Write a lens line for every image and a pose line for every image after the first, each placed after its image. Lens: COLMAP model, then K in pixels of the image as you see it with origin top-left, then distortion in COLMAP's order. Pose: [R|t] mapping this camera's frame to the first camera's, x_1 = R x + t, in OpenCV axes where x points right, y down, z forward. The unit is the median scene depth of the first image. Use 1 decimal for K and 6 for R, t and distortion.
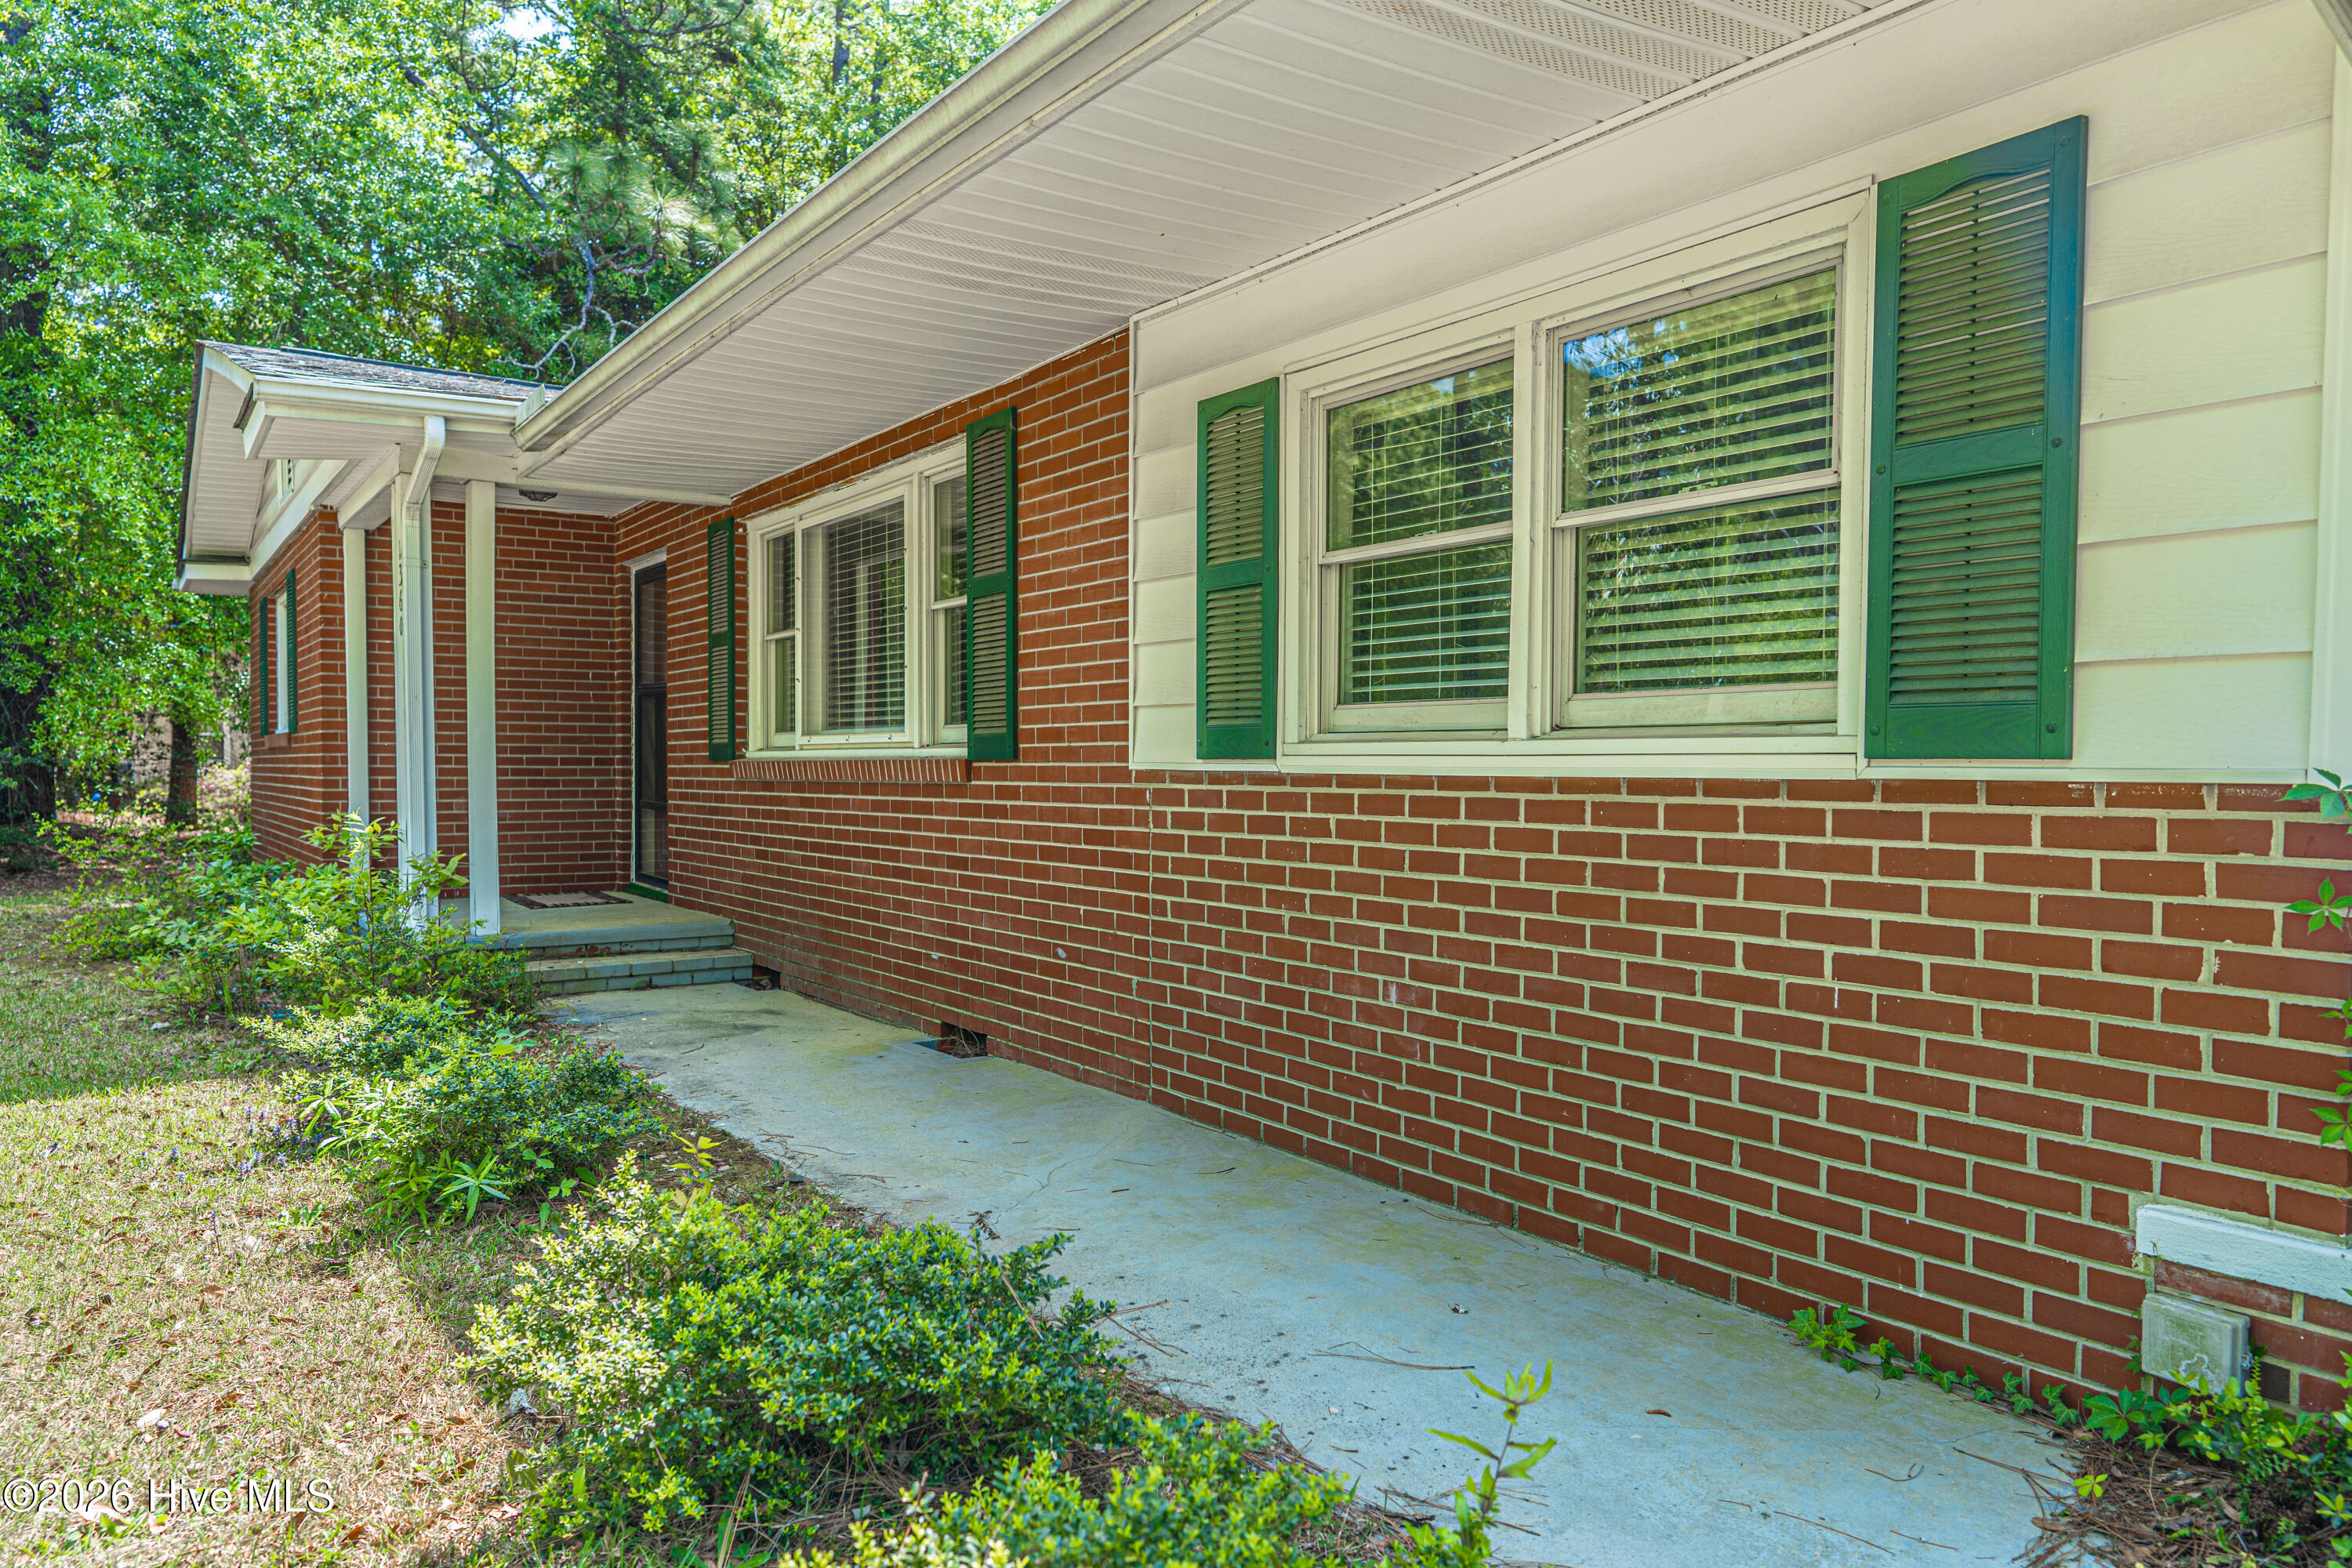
lens RADIAL K [[1579.2, 0, 1173.2], [0, 1579.2, 780.0], [0, 0, 1]] dist [0.001972, -0.002173]
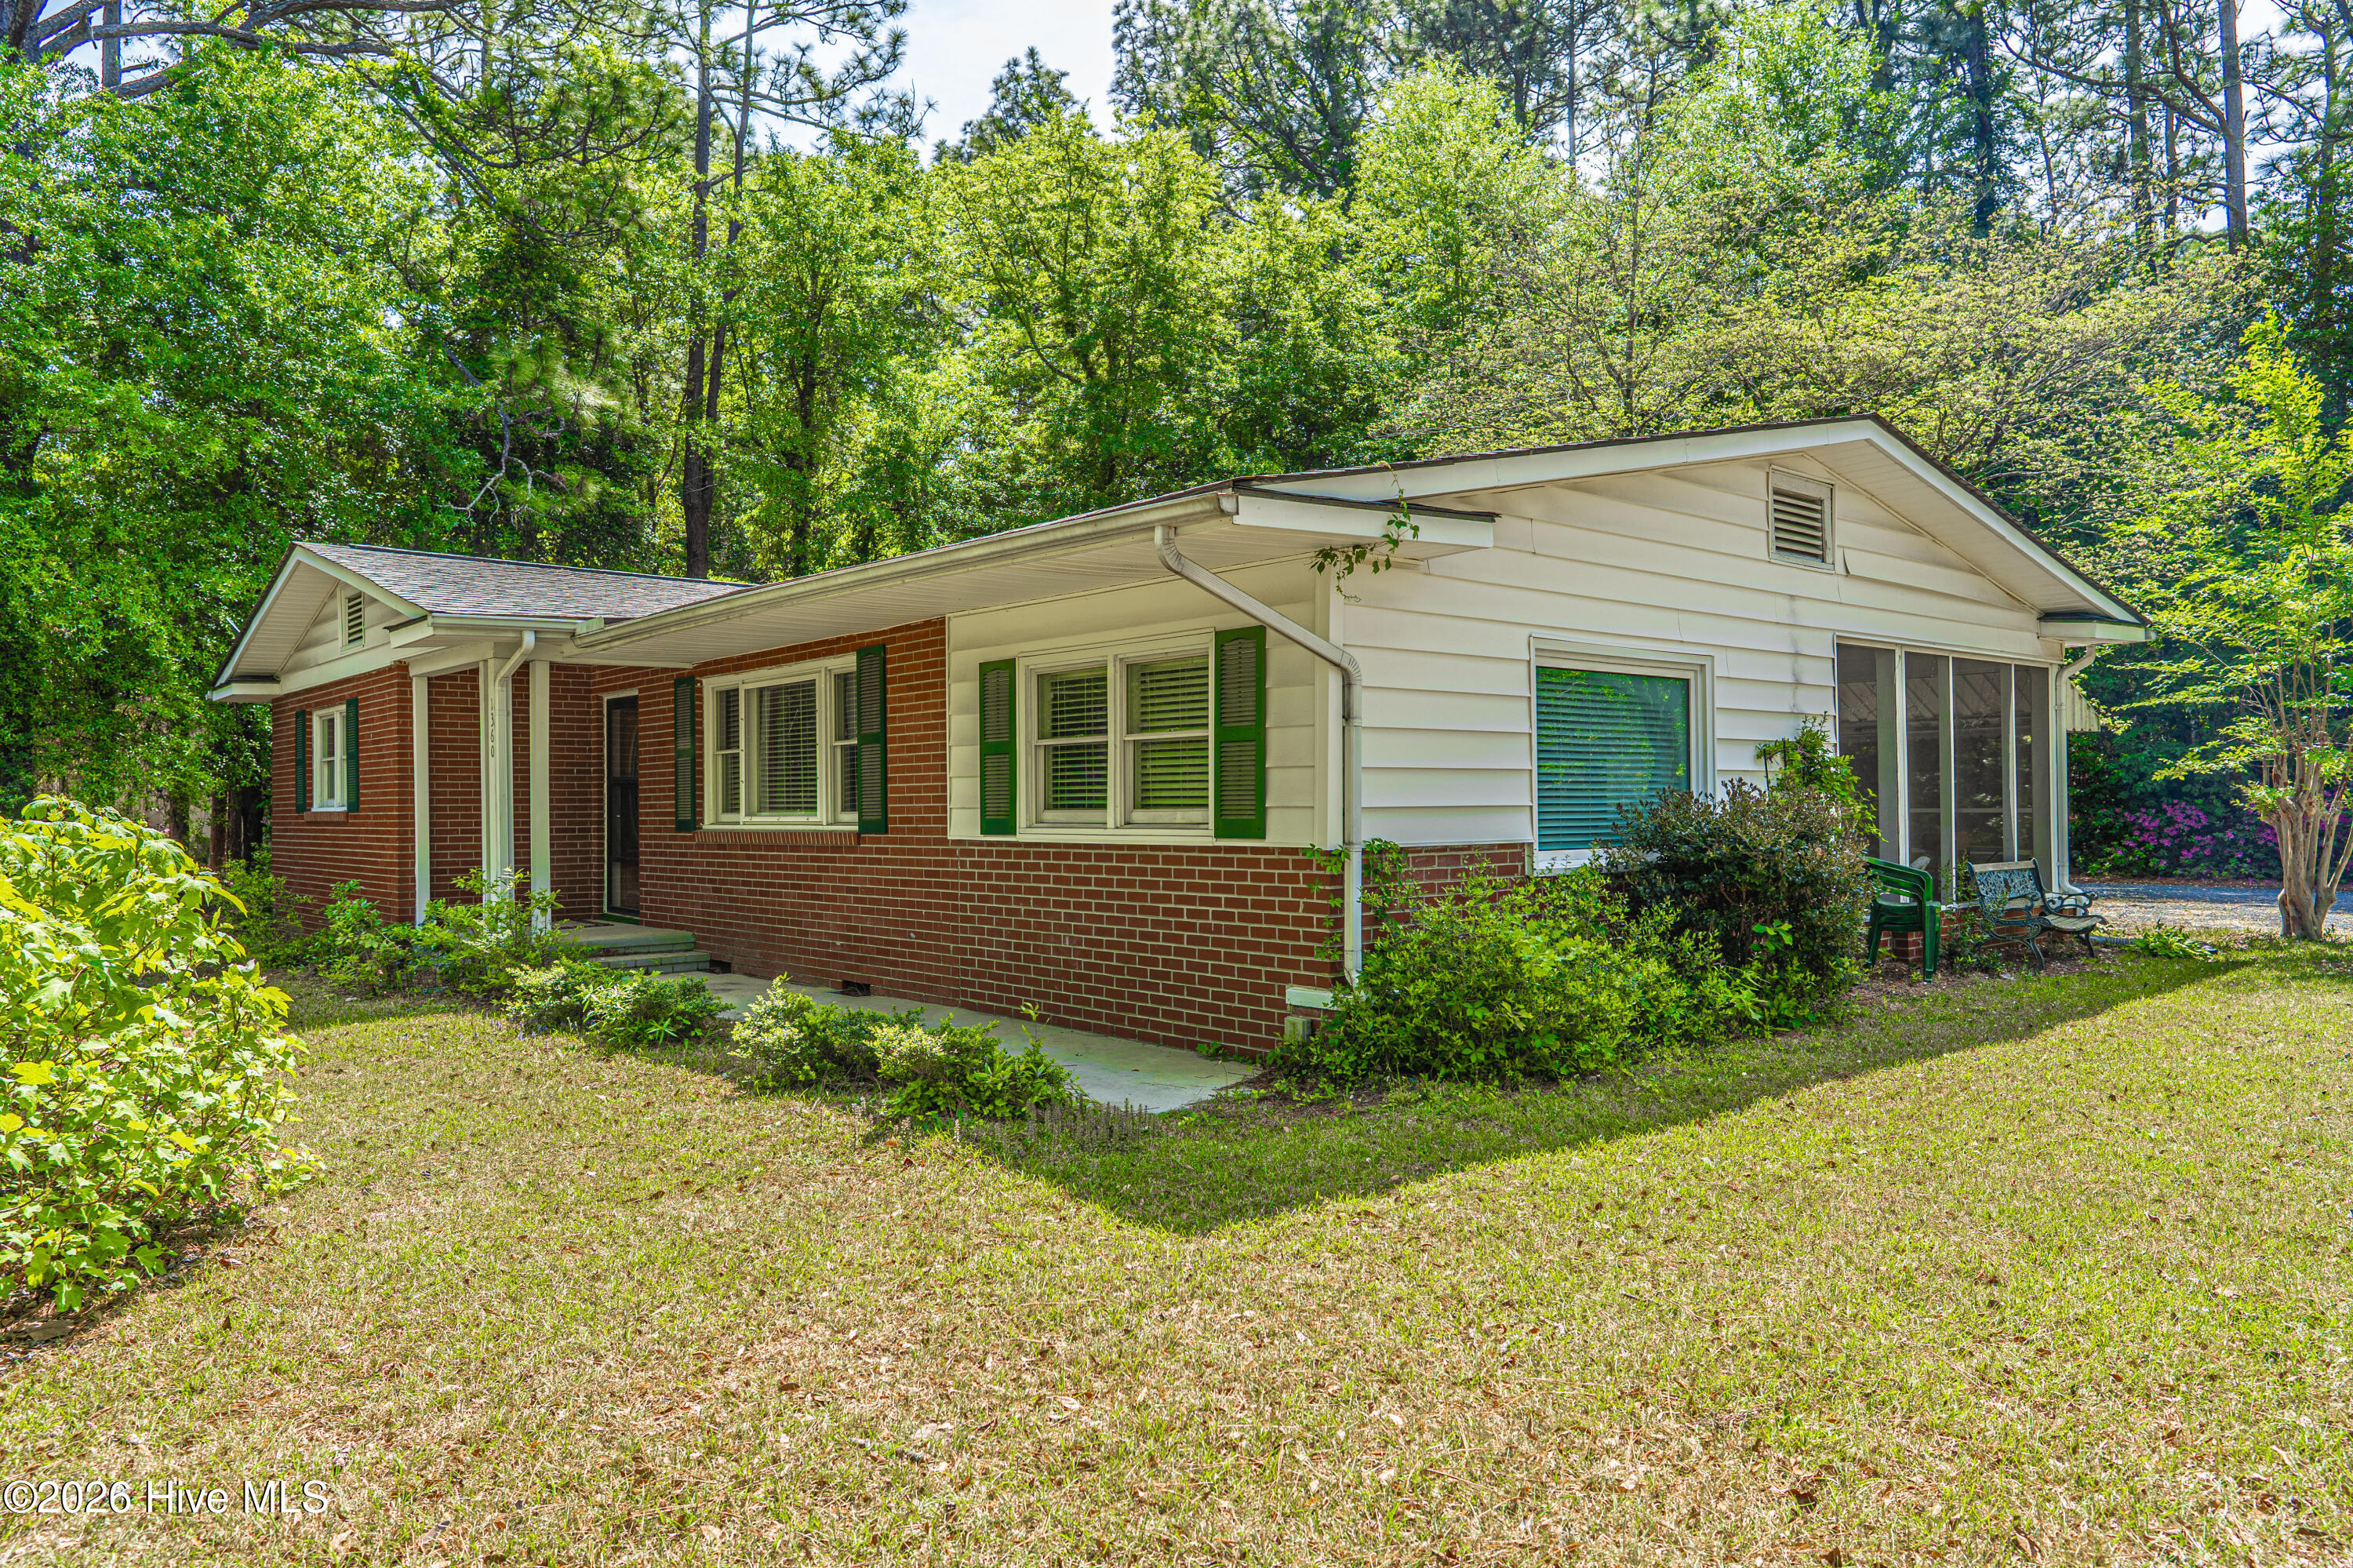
lens RADIAL K [[1580.0, 0, 1166.8], [0, 1580.0, 801.8], [0, 0, 1]] dist [0.001972, -0.002173]
pose [[0.994436, -0.010439, 0.104822, 0.039201], [0.011948, 0.999834, -0.013773, -0.023586], [-0.104661, 0.014949, 0.994396, -1.028469]]
